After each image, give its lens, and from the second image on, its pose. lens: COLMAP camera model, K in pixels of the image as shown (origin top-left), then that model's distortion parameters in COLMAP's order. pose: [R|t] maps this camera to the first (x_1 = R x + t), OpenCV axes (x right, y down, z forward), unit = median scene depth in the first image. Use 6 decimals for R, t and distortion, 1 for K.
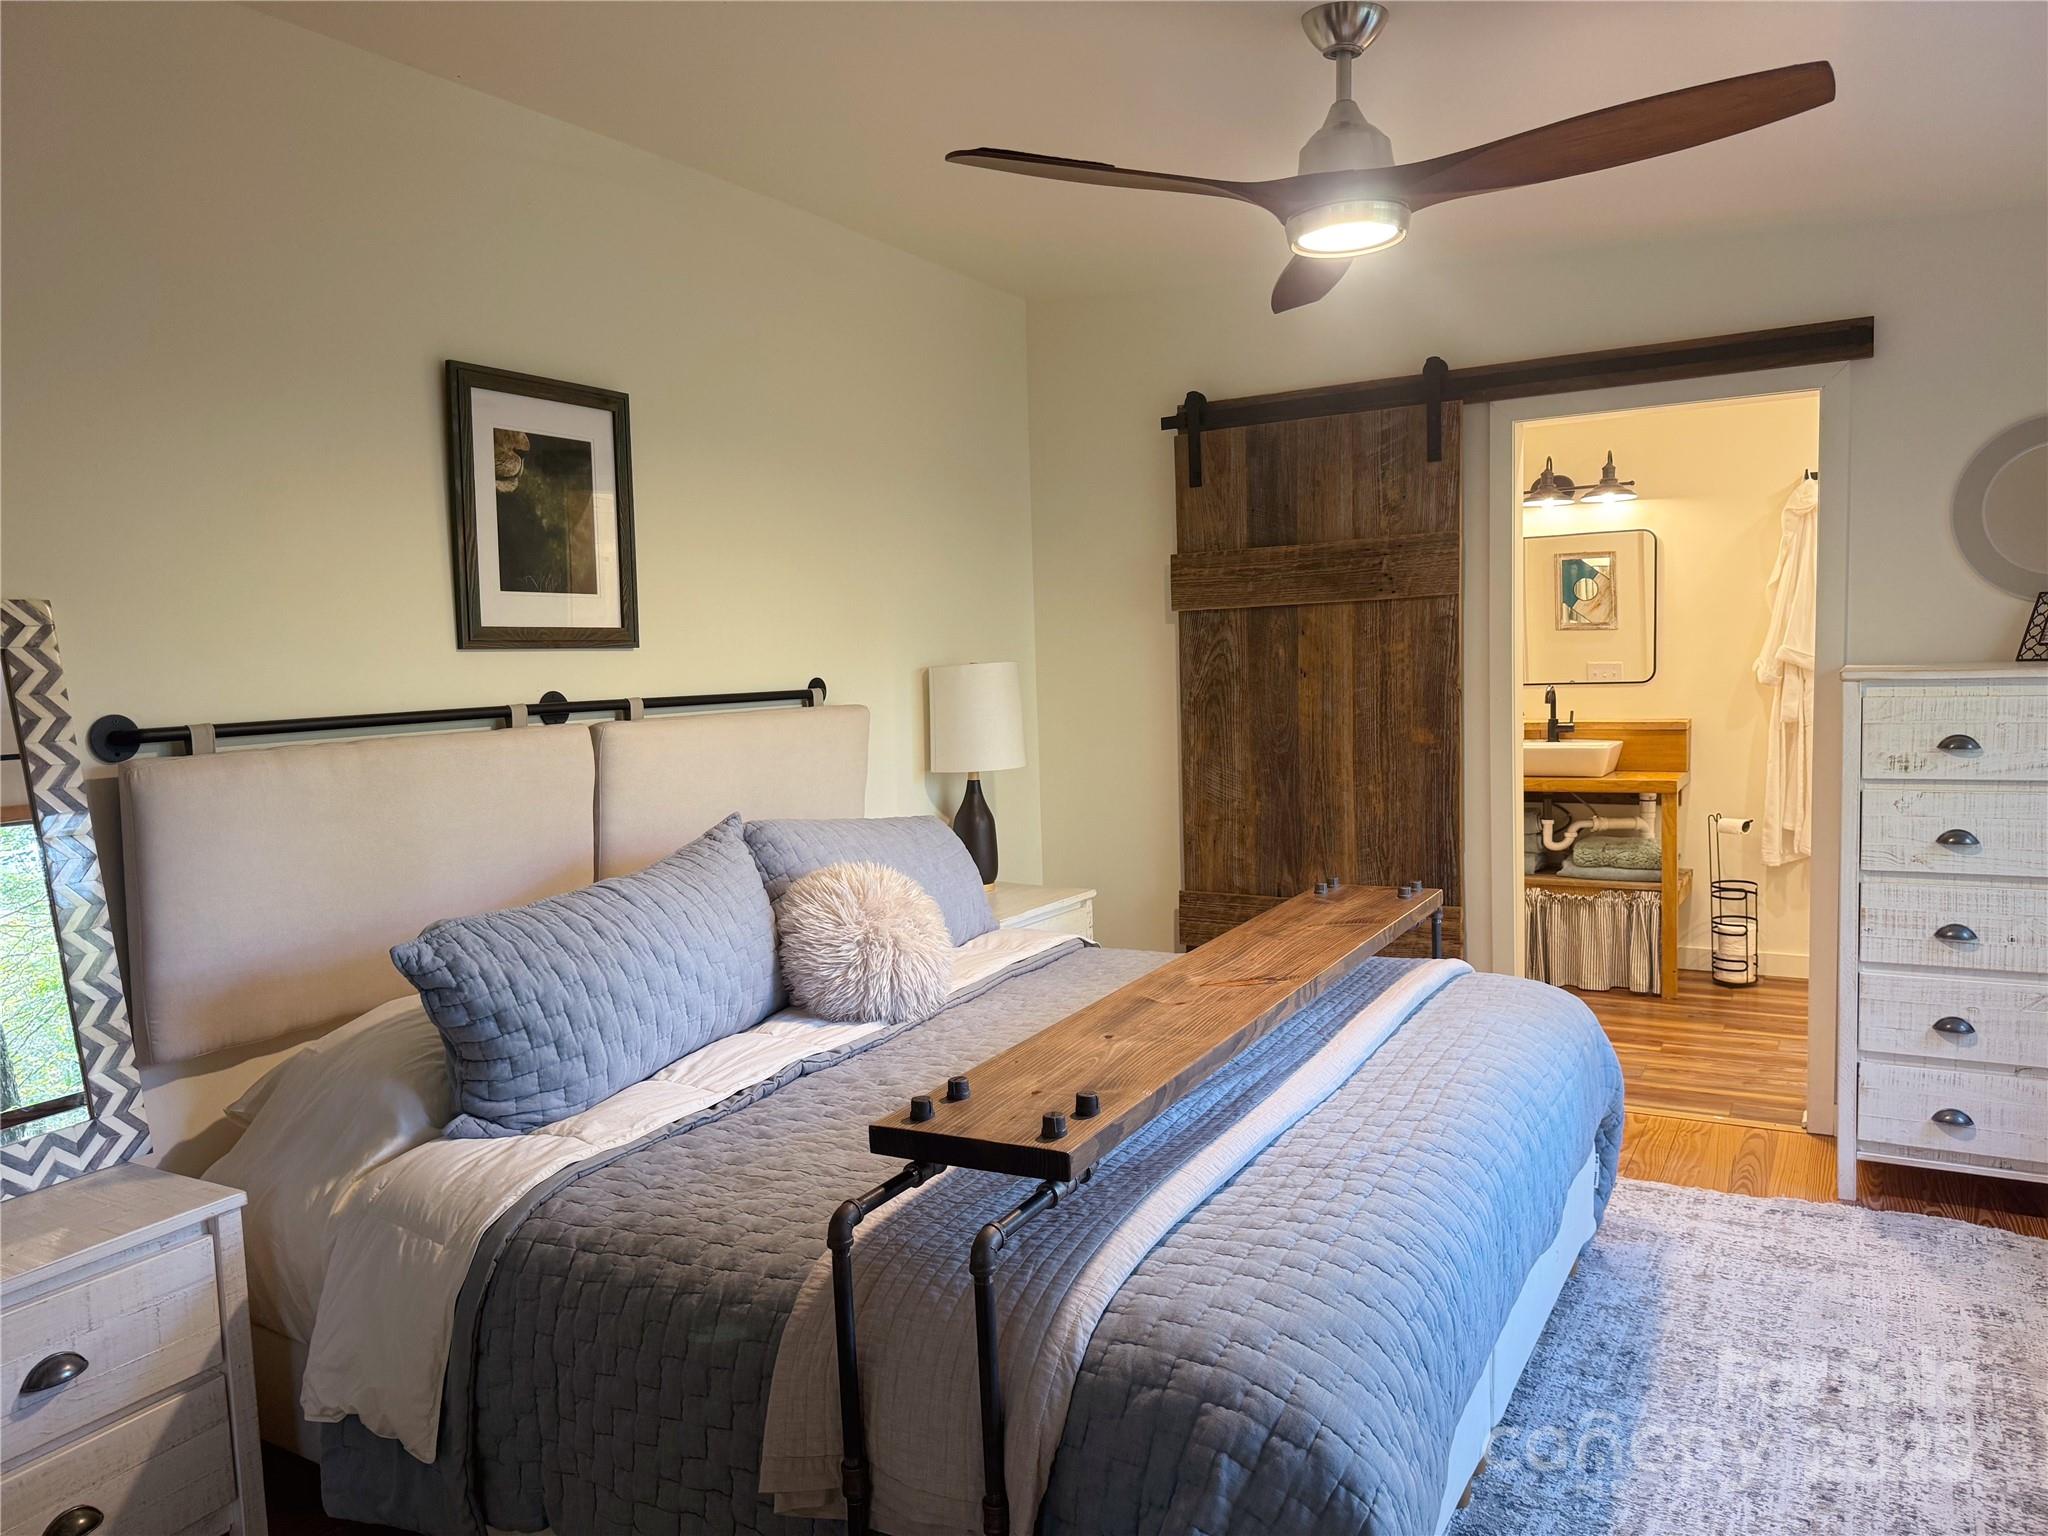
lens RADIAL K [[1430.7, 0, 1017.6], [0, 1430.7, 757.2], [0, 0, 1]] dist [0.138467, -0.217453]
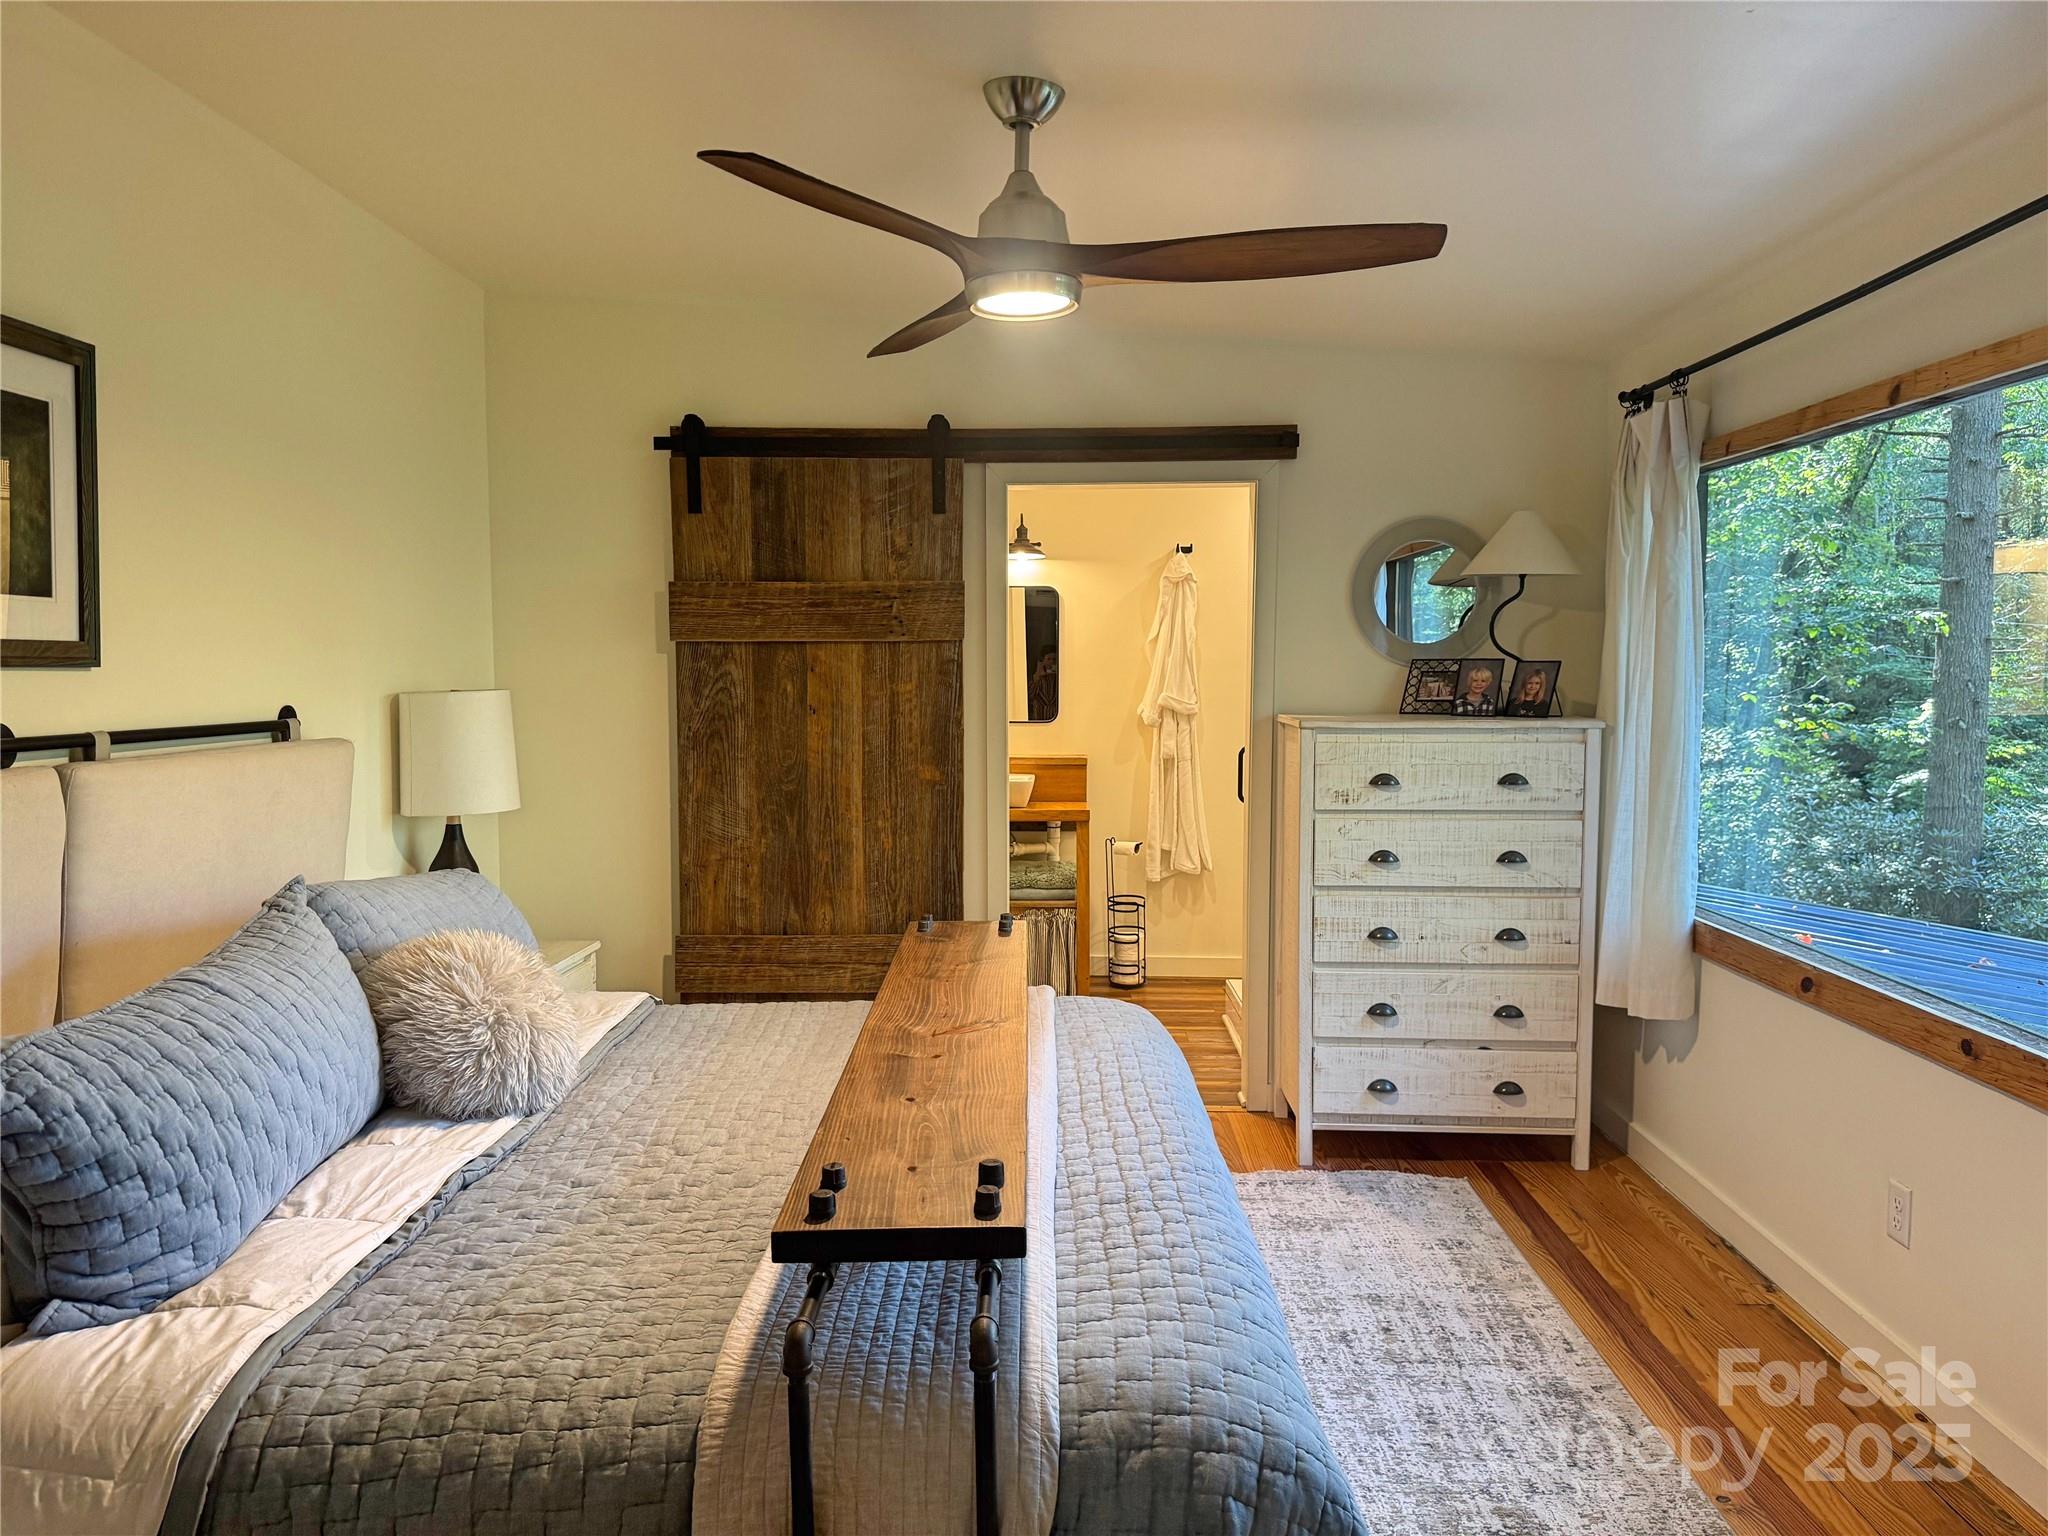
lens RADIAL K [[1431.7, 0, 1033.1], [0, 1431.7, 768.8], [0, 0, 1]] dist [0.078085, -0.095757]
pose [[0.879137, -0.001874, 0.476566, -0.194754], [0.006698, 0.999942, -0.008424, -0.011021], [-0.476522, 0.010598, 0.879099, 0.069524]]
